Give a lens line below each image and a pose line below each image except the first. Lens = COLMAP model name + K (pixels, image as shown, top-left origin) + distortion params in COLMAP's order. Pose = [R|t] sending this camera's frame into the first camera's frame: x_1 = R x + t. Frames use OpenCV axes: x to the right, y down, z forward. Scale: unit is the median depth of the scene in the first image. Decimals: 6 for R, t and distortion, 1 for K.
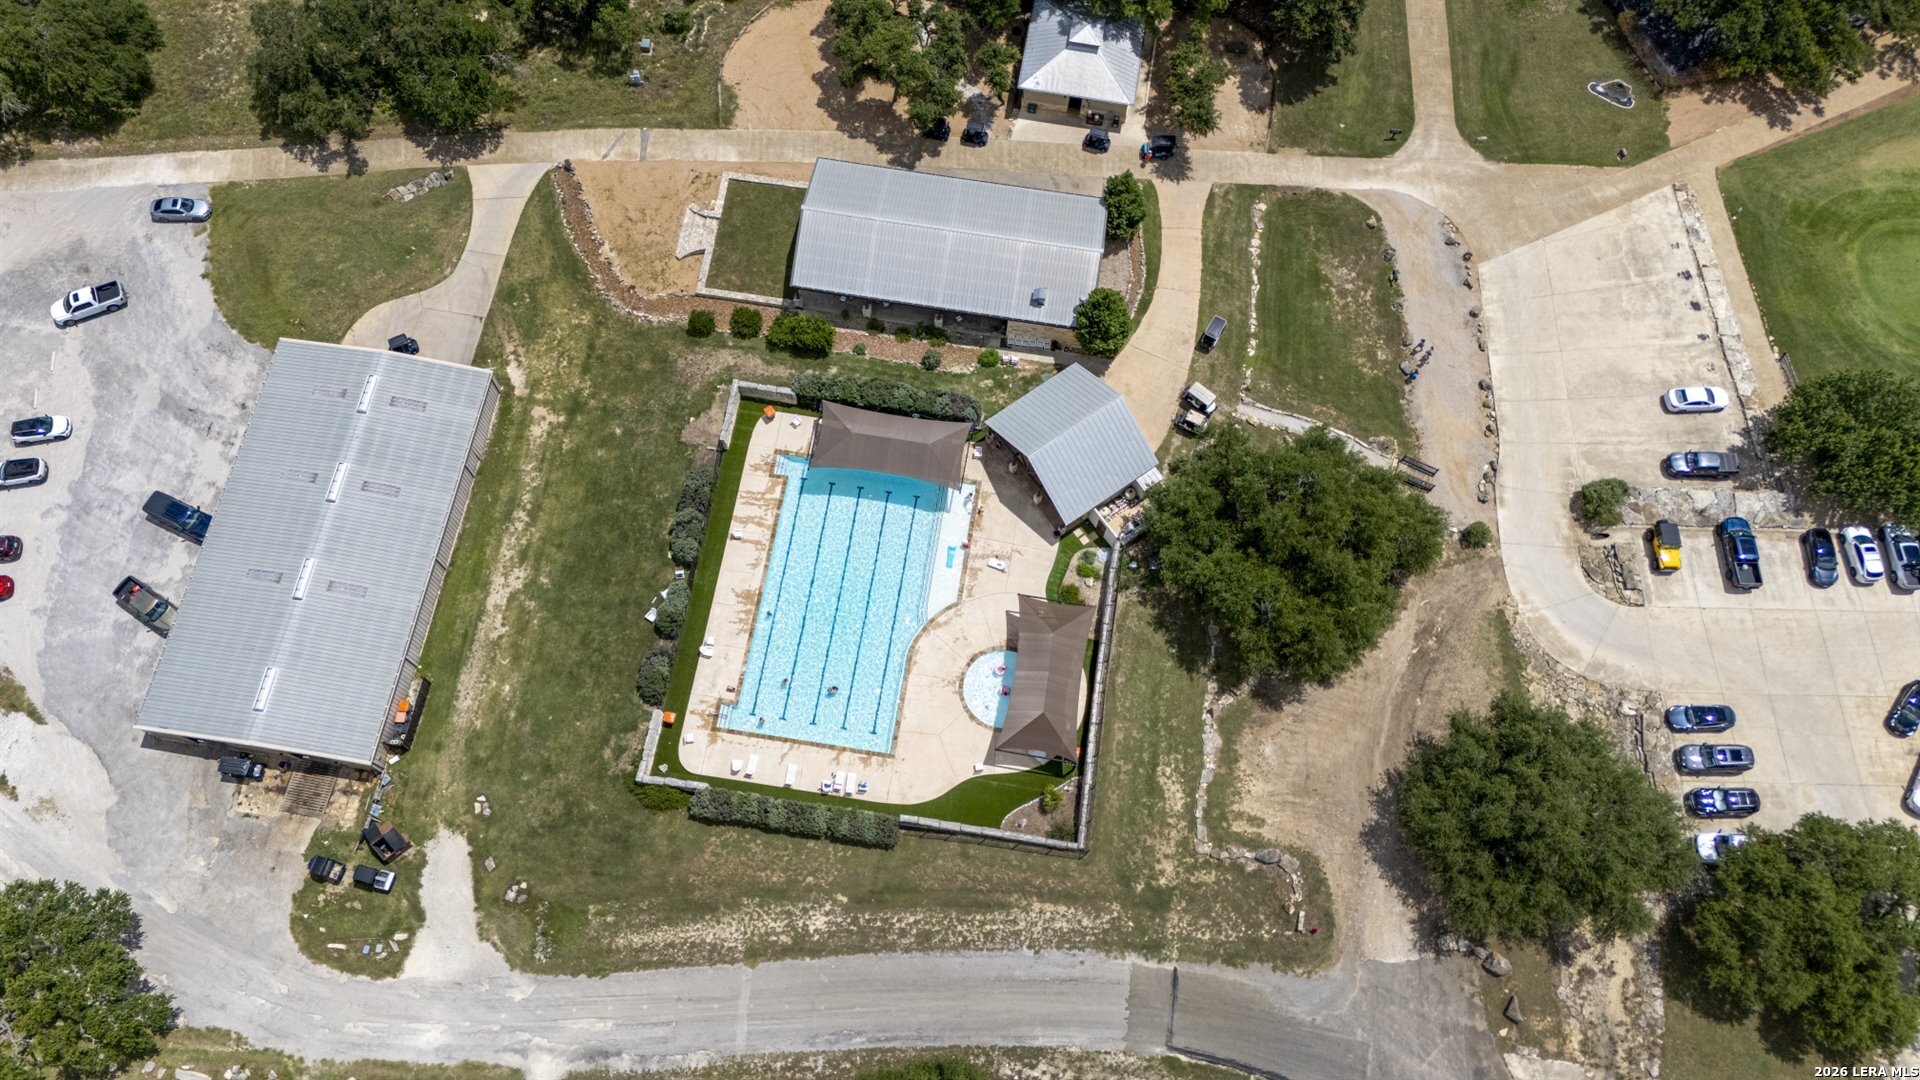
lens RADIAL K [[1427.7, 0, 974.8], [0, 1427.7, 539.6], [0, 0, 1]] dist [0.085316, -0.092924]
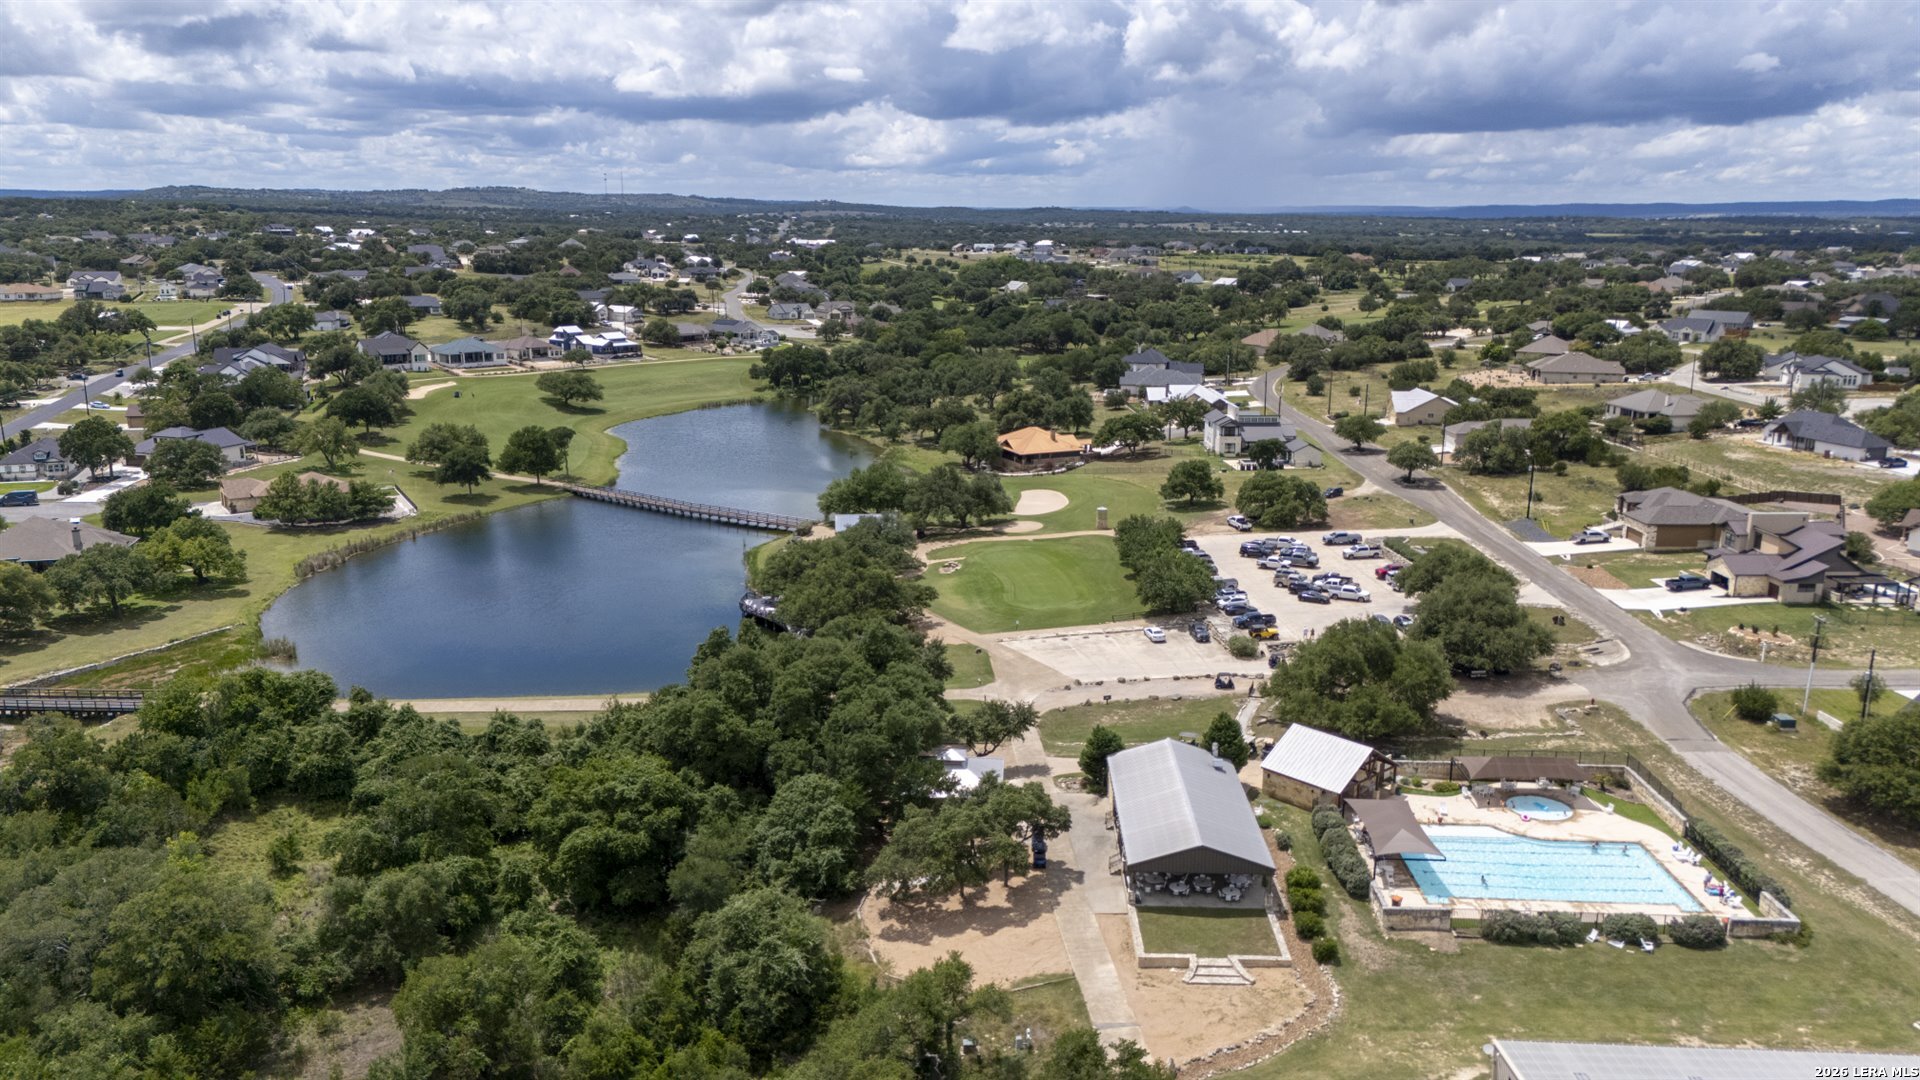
lens RADIAL K [[1427.7, 0, 974.8], [0, 1427.7, 539.6], [0, 0, 1]] dist [0.085316, -0.092924]
pose [[-0.127264, -0.243494, 0.961517, -1.093719], [0.928054, 0.312867, 0.202065, -0.697221], [-0.350028, 0.918055, 0.186159, 0.702500]]
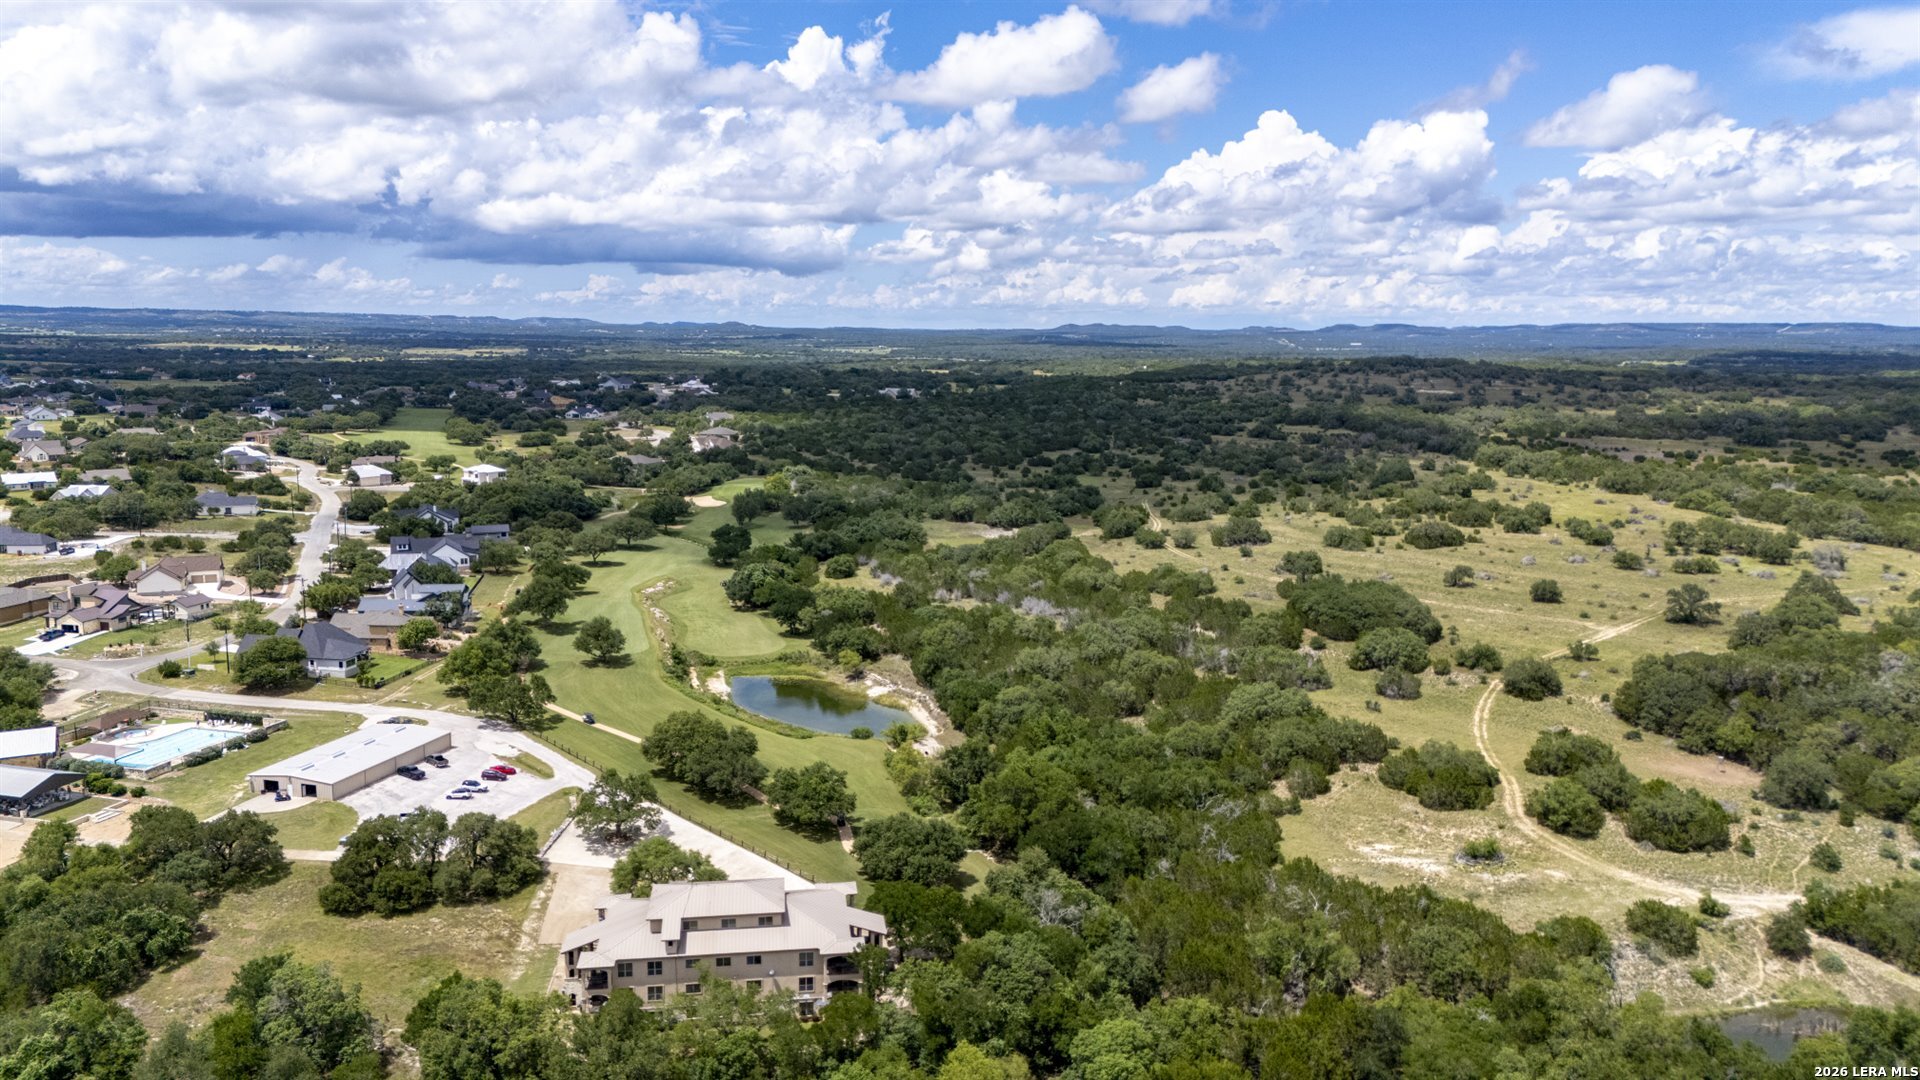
lens RADIAL K [[1427.7, 0, 974.8], [0, 1427.7, 539.6], [0, 0, 1]] dist [0.085316, -0.092924]
pose [[-0.990527, -0.043921, 0.130105, -1.715708], [0.118764, 0.201603, 0.972240, -2.208537], [-0.068932, 0.978482, -0.194477, 1.044466]]
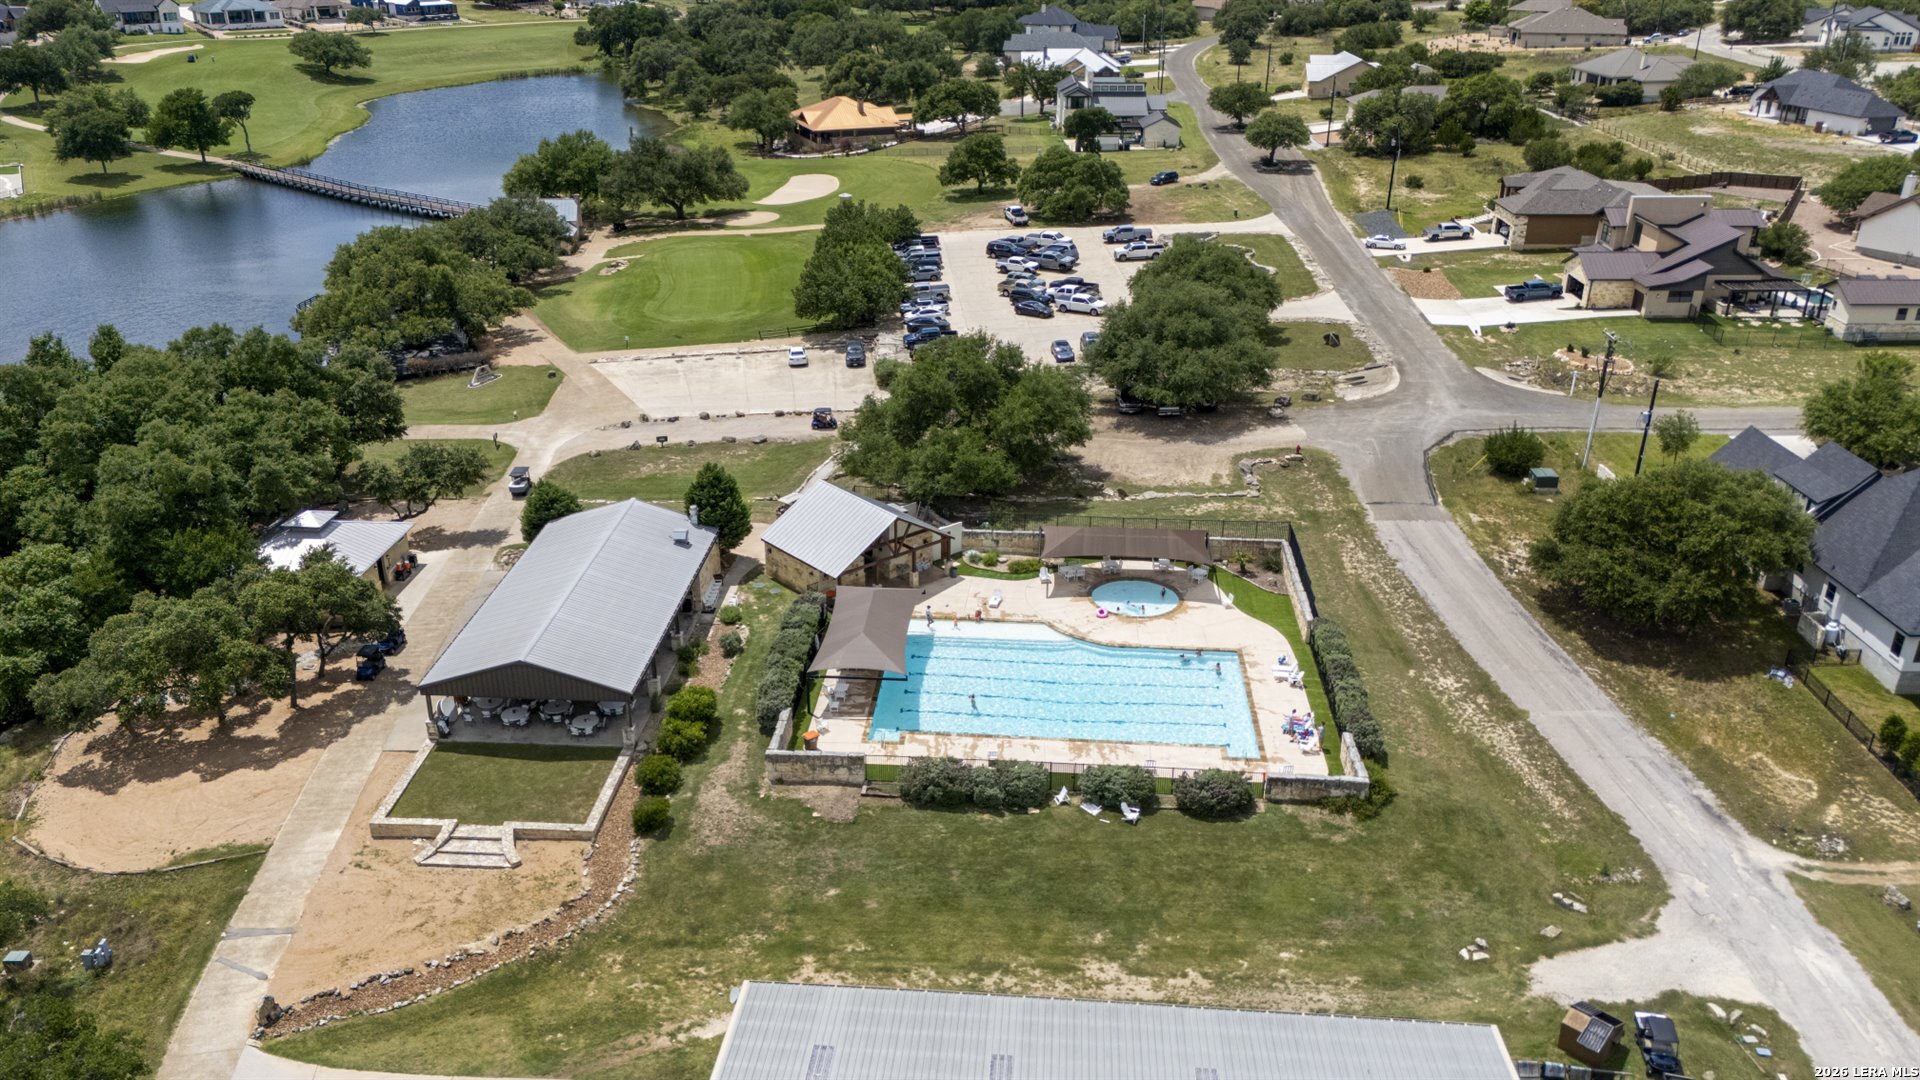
lens RADIAL K [[1539.3, 0, 951.1], [0, 1539.3, 533.6], [0, 0, 1]] dist [0.081472, -0.074958]
pose [[-0.085094, -0.409185, 0.908475, -0.840338], [0.933613, 0.285739, 0.216148, -0.228232], [-0.348032, 0.866557, 0.357706, 0.640519]]
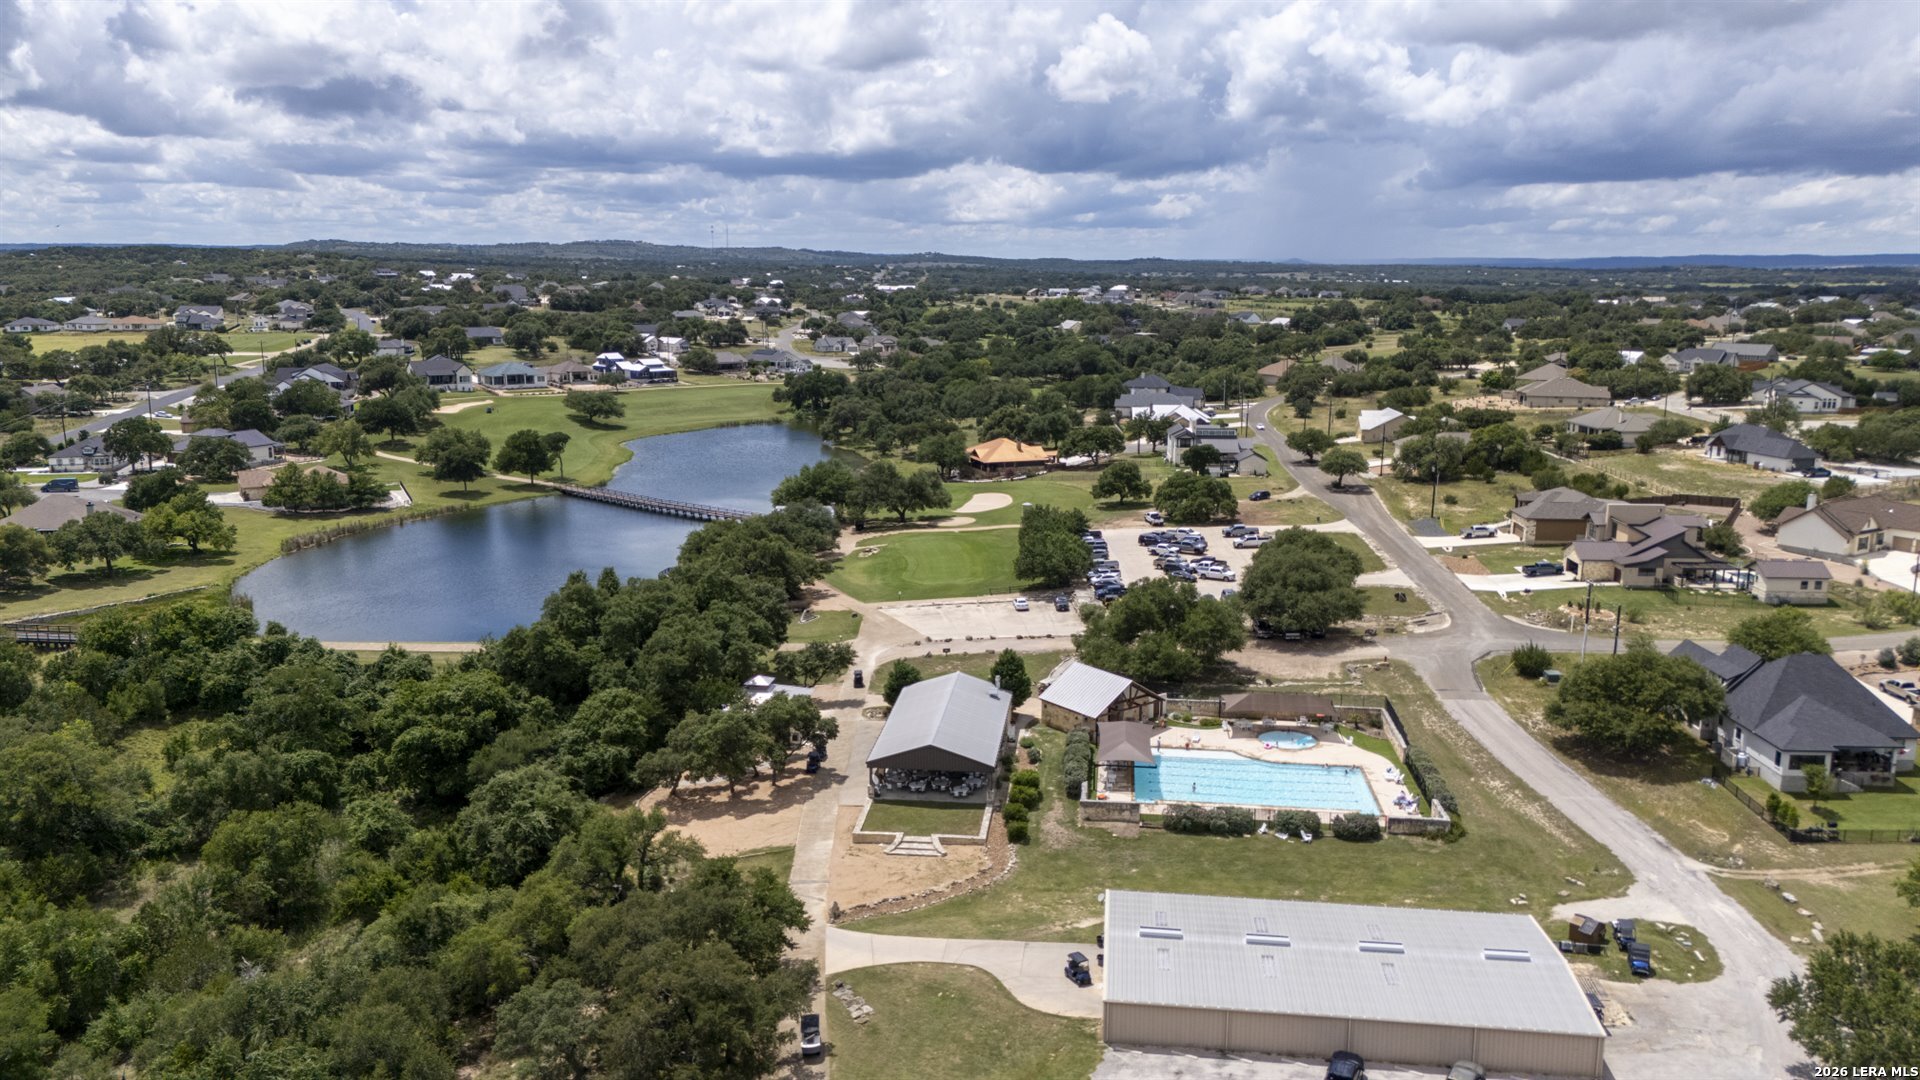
lens RADIAL K [[1427.7, 0, 974.8], [0, 1427.7, 539.6], [0, 0, 1]] dist [0.085316, -0.092924]
pose [[-0.051791, -0.210493, 0.976222, -1.289530], [0.935174, 0.332748, 0.121361, -0.416089], [-0.350382, 0.919223, 0.179614, 0.661212]]
